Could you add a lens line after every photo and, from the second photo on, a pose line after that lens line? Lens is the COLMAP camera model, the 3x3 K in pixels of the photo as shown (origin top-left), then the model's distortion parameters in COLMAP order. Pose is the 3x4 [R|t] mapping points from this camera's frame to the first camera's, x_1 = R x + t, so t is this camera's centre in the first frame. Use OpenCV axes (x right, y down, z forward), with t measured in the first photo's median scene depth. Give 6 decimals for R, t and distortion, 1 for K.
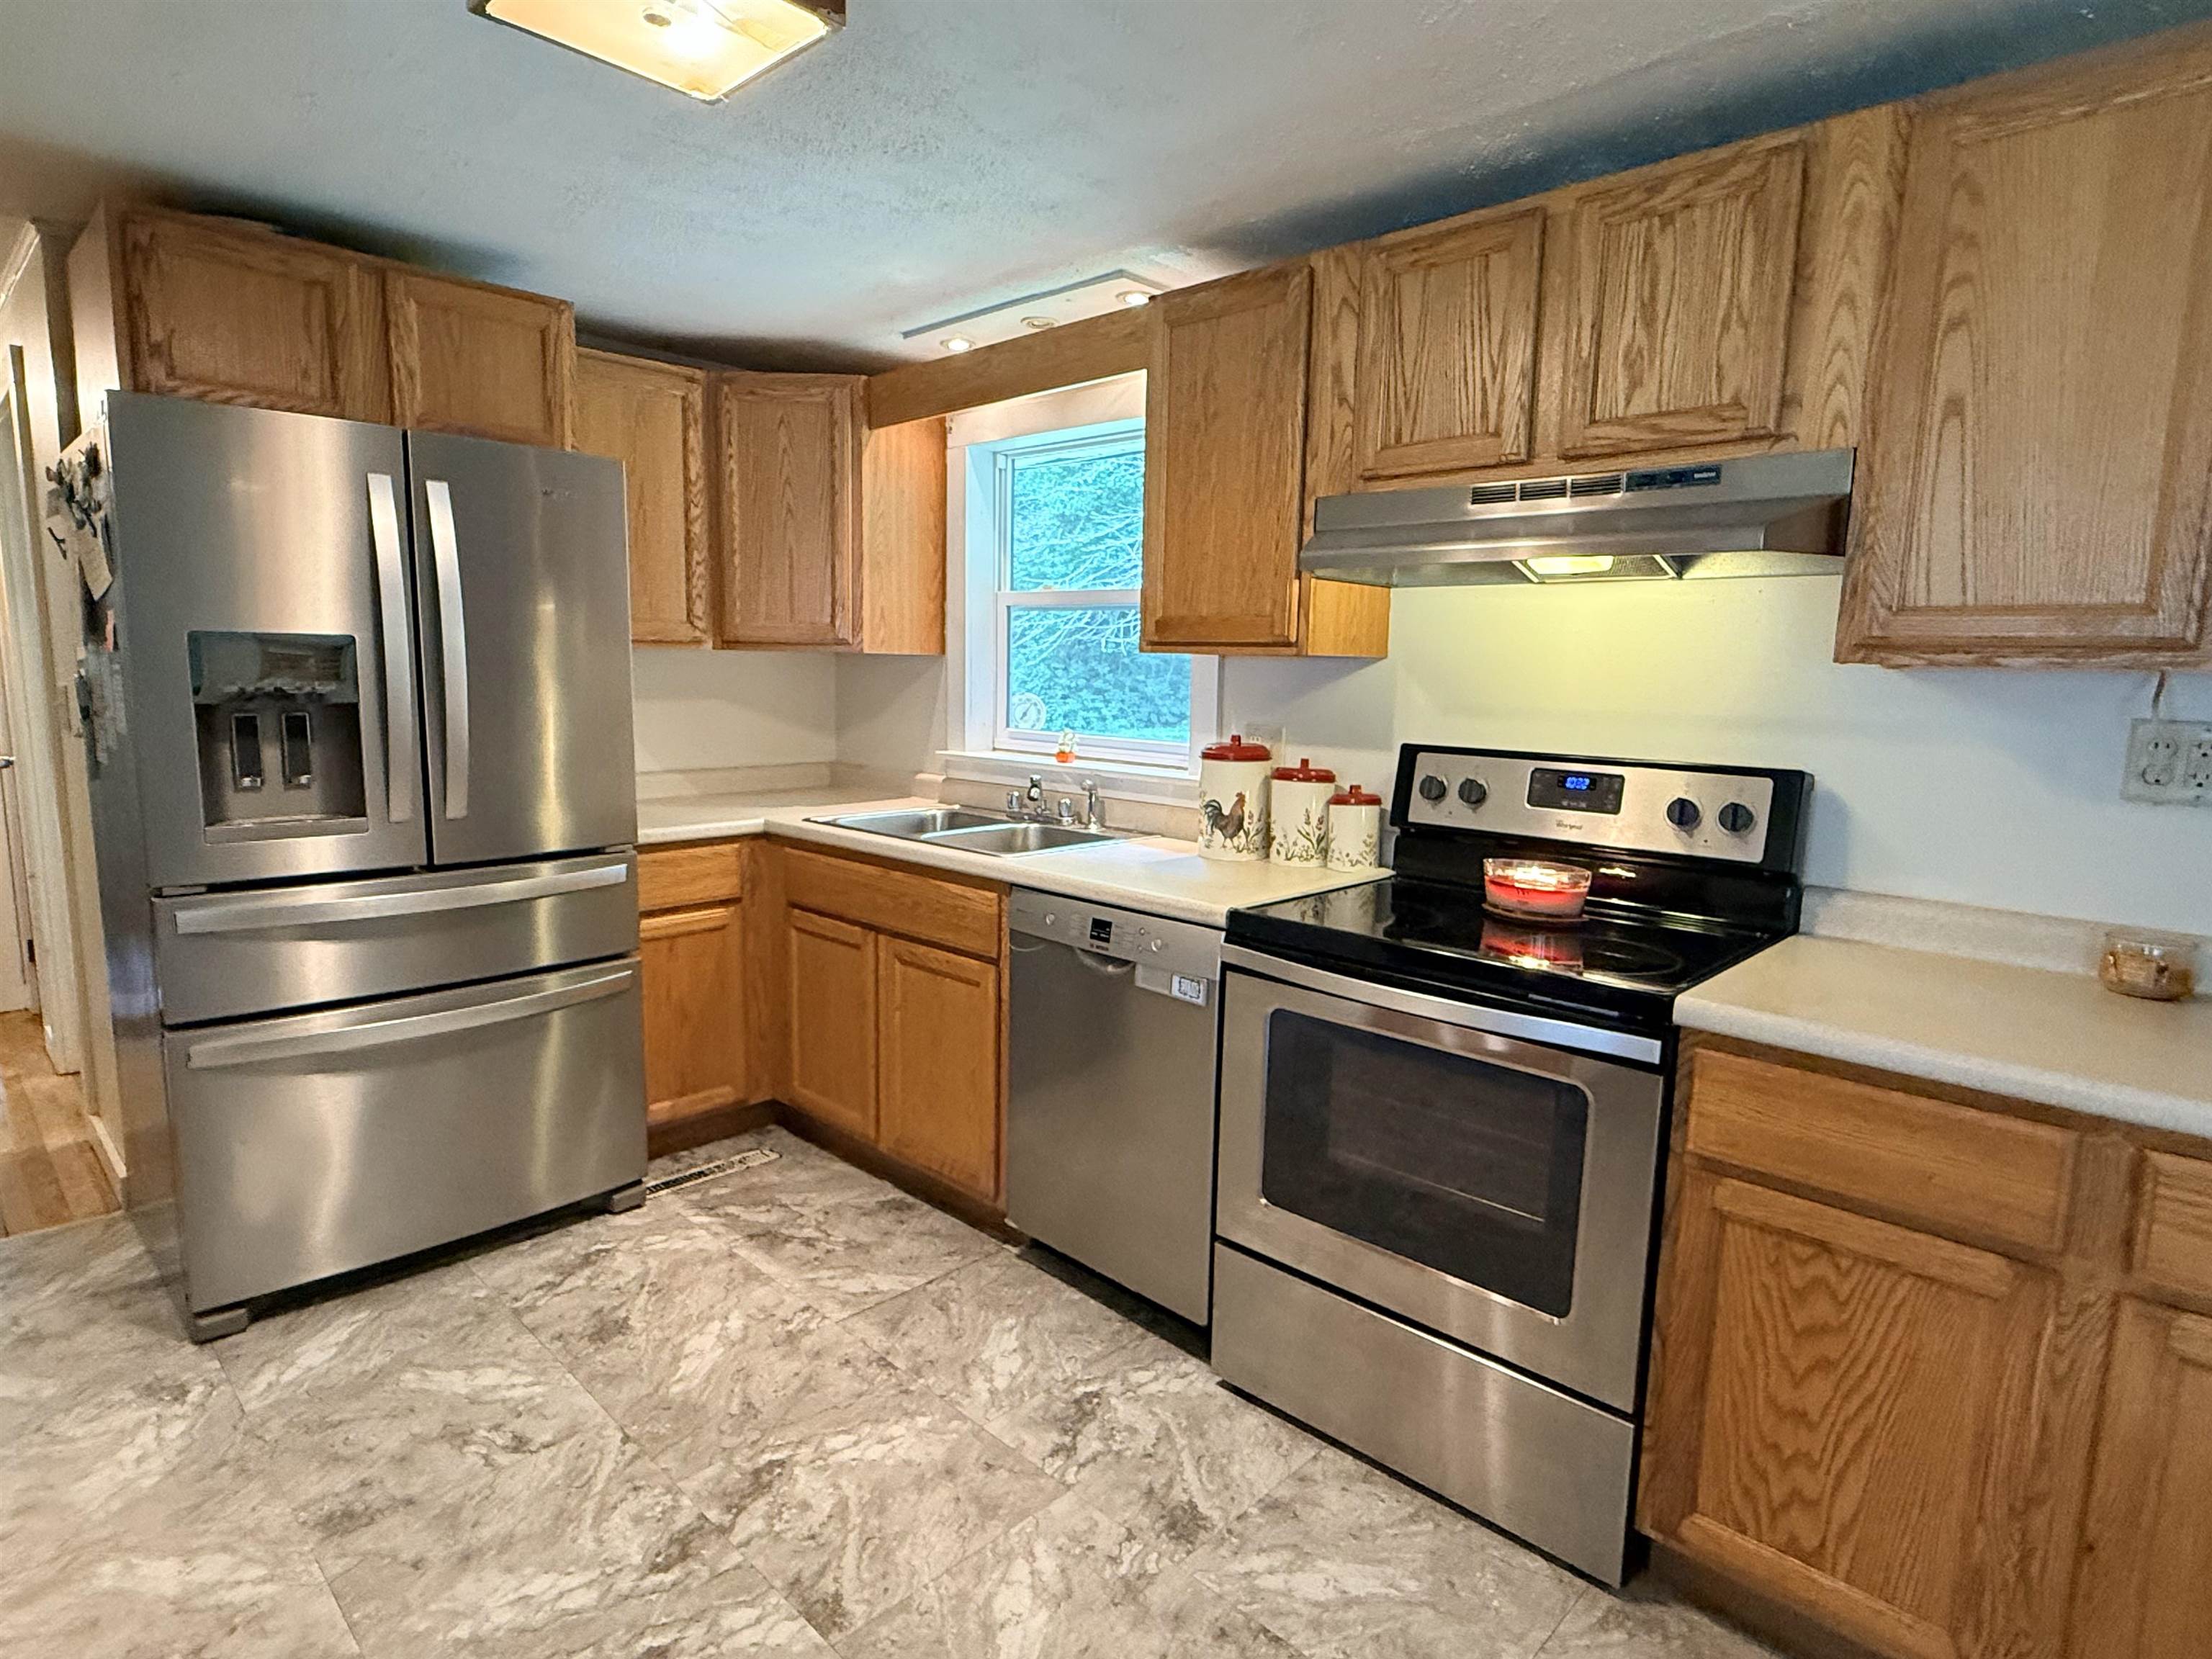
lens RADIAL K [[1193.3, 0, 1110.1], [0, 1193.3, 831.5], [0, 0, 1]] dist [-0.001782, -0.000163]
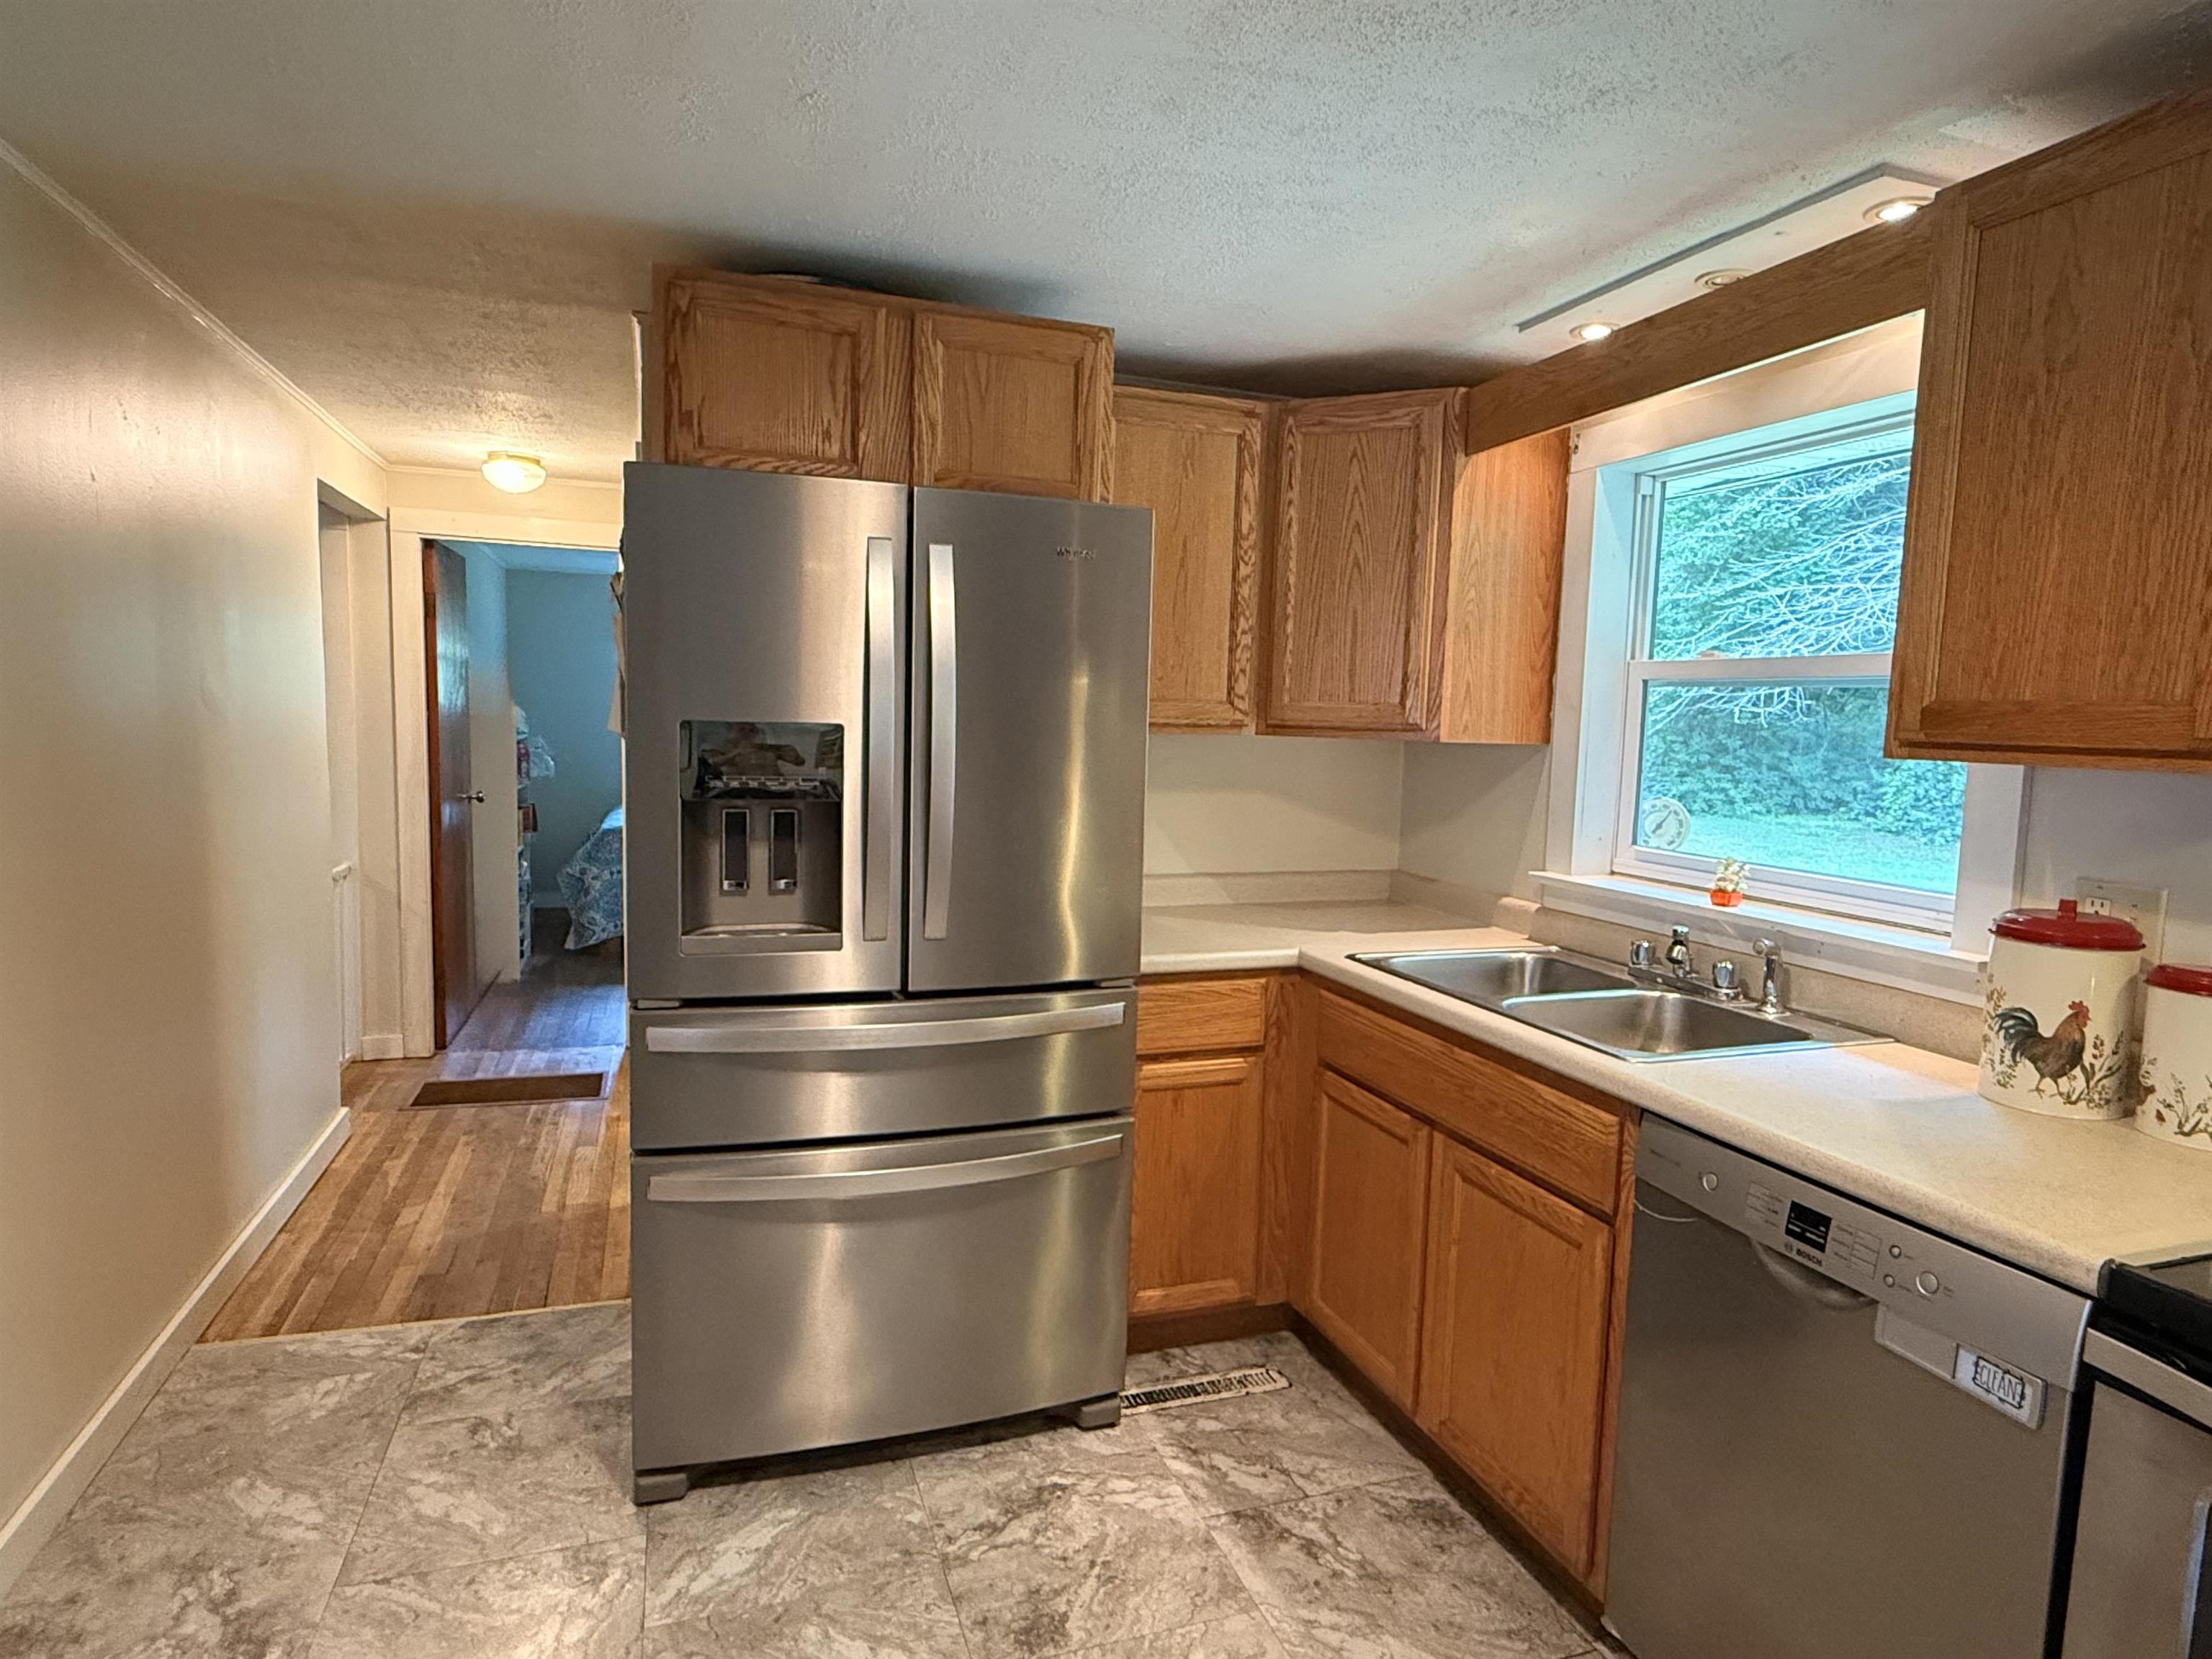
lens RADIAL K [[1240.6, 0, 1106.0], [0, 1240.6, 829.5], [0, 0, 1]] dist [-0.000029, -0.000334]
pose [[0.891892, 0.048196, -0.449674, -0.045130], [-0.074954, 0.996307, -0.041882, -0.055010], [0.445995, 0.071059, 0.892210, 0.242594]]
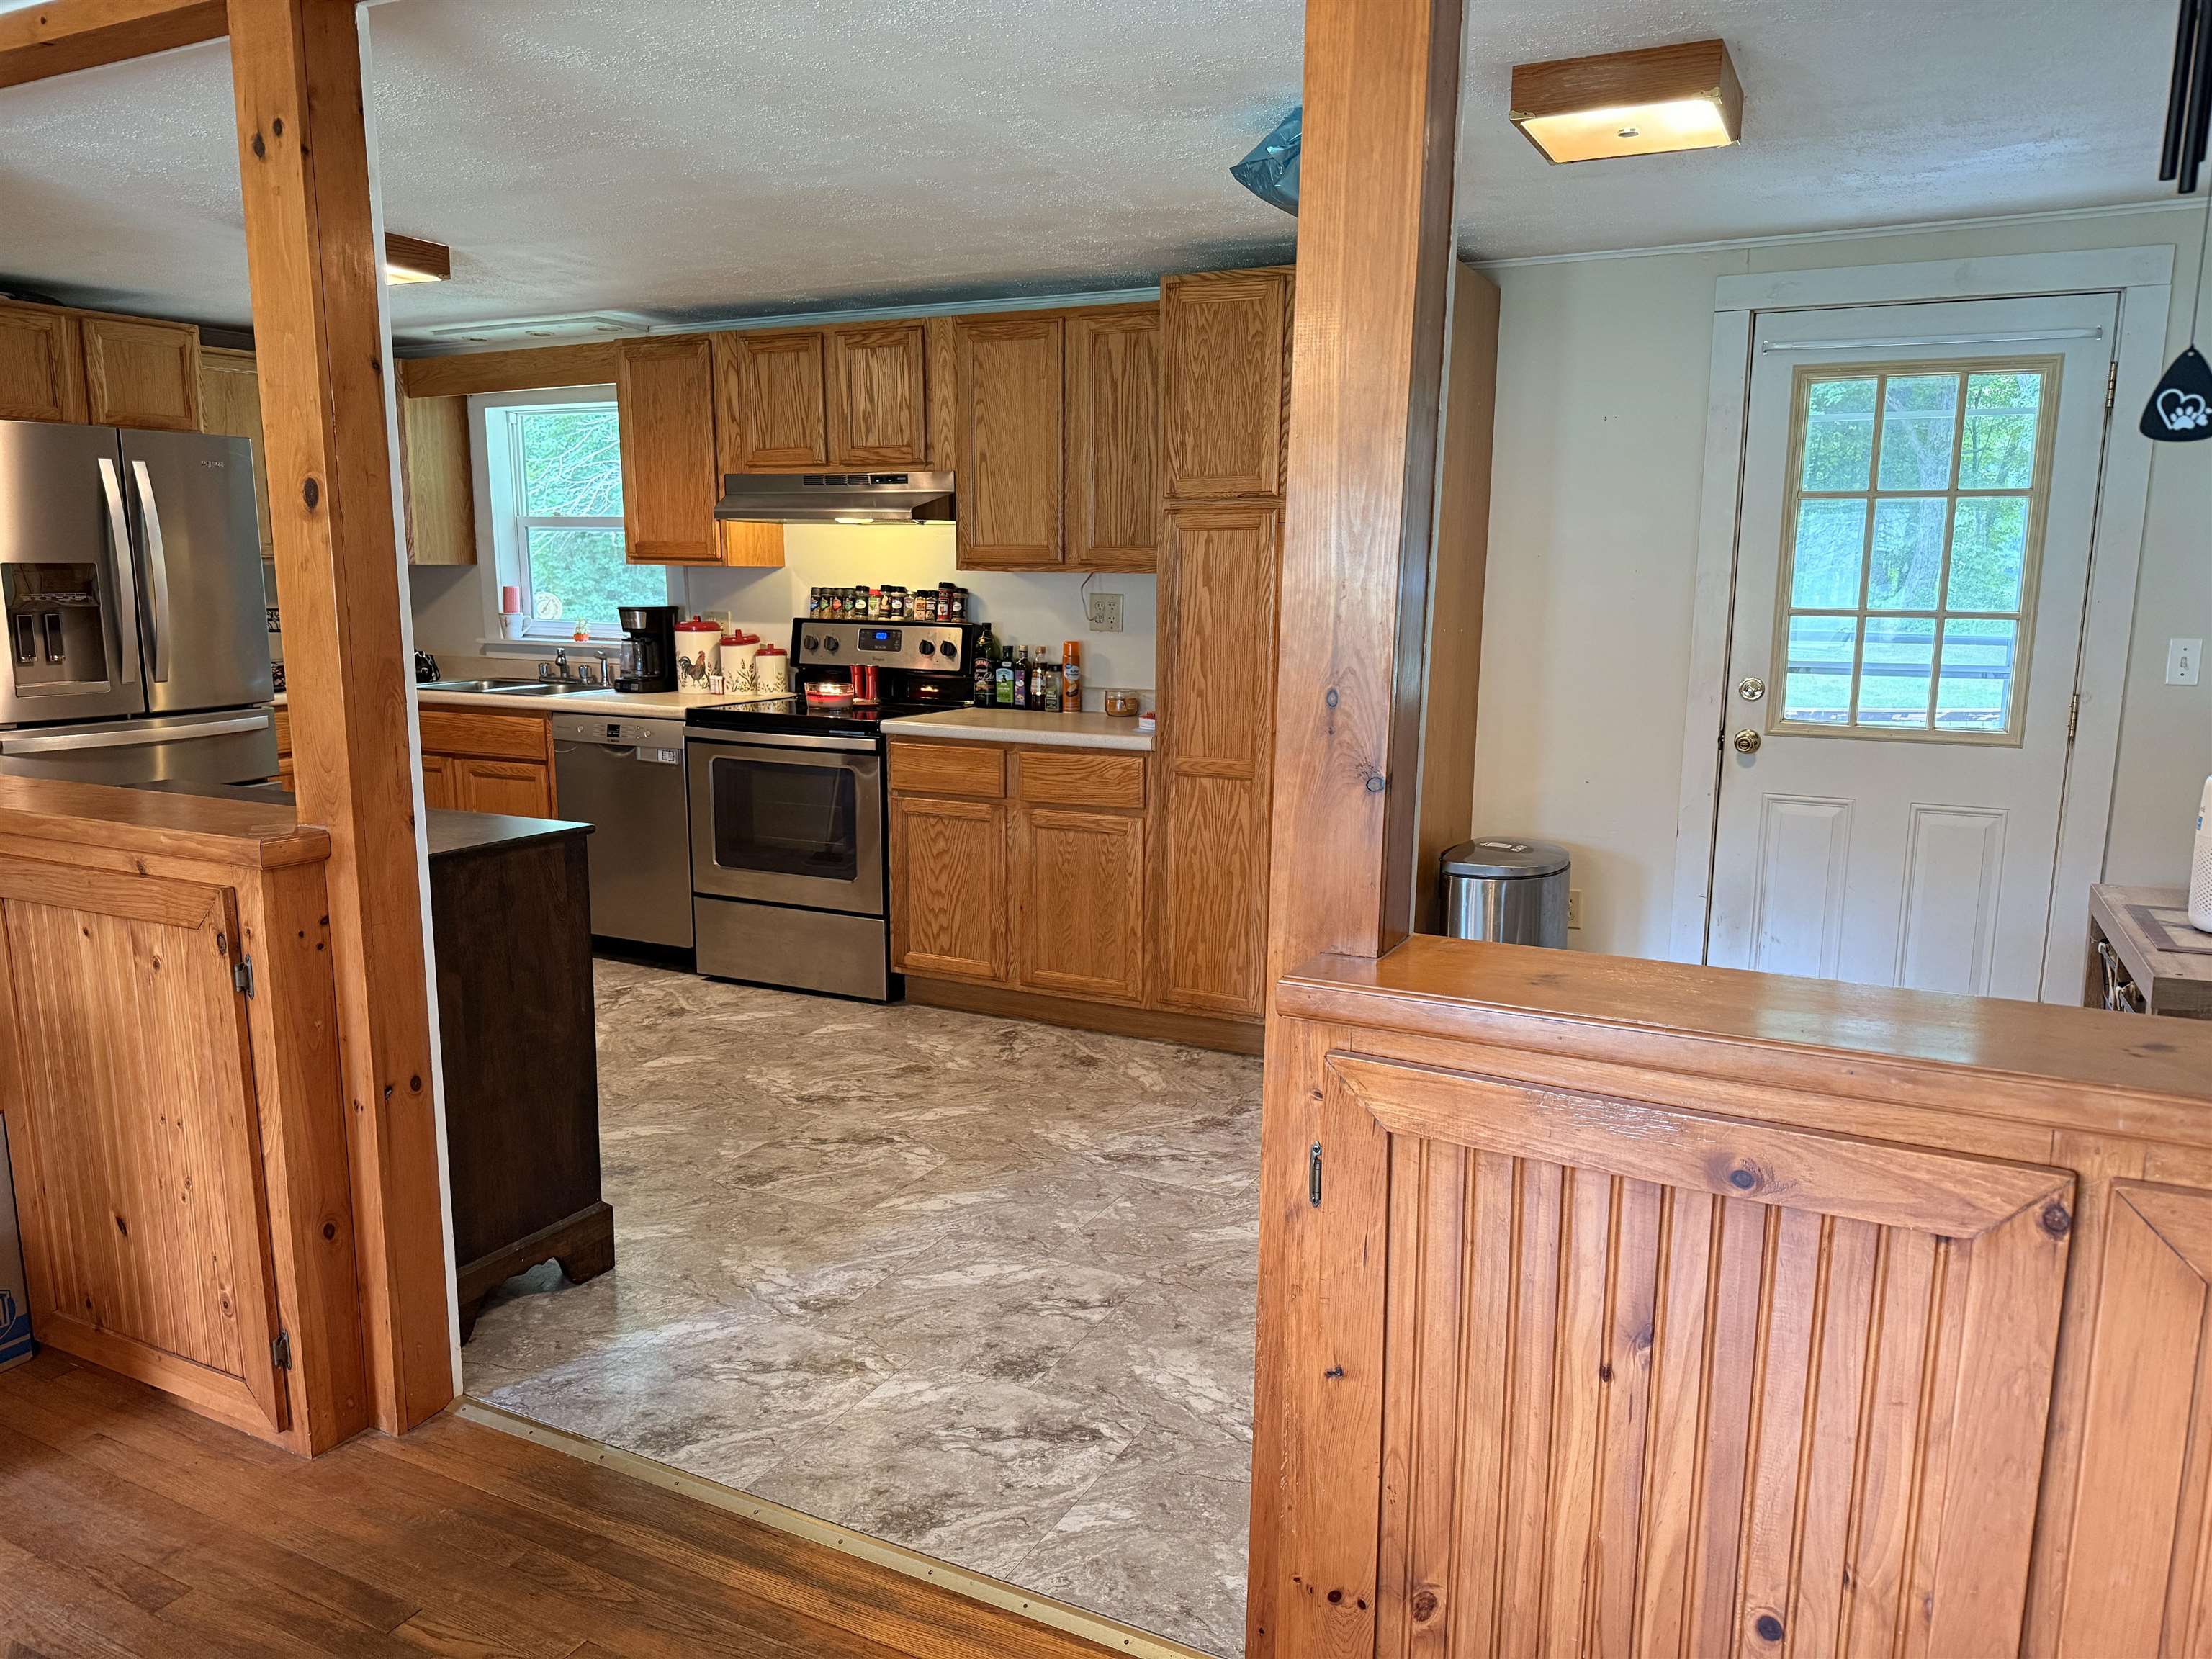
lens RADIAL K [[1523.1, 0, 1116.1], [0, 1523.1, 839.9], [0, 0, 1]] dist [0.126681, -0.182556]
pose [[0.955007, -0.069191, 0.288401, 0.028559], [0.056679, 0.997062, 0.051522, 0.145504], [-0.291119, -0.032858, 0.956123, -1.156305]]
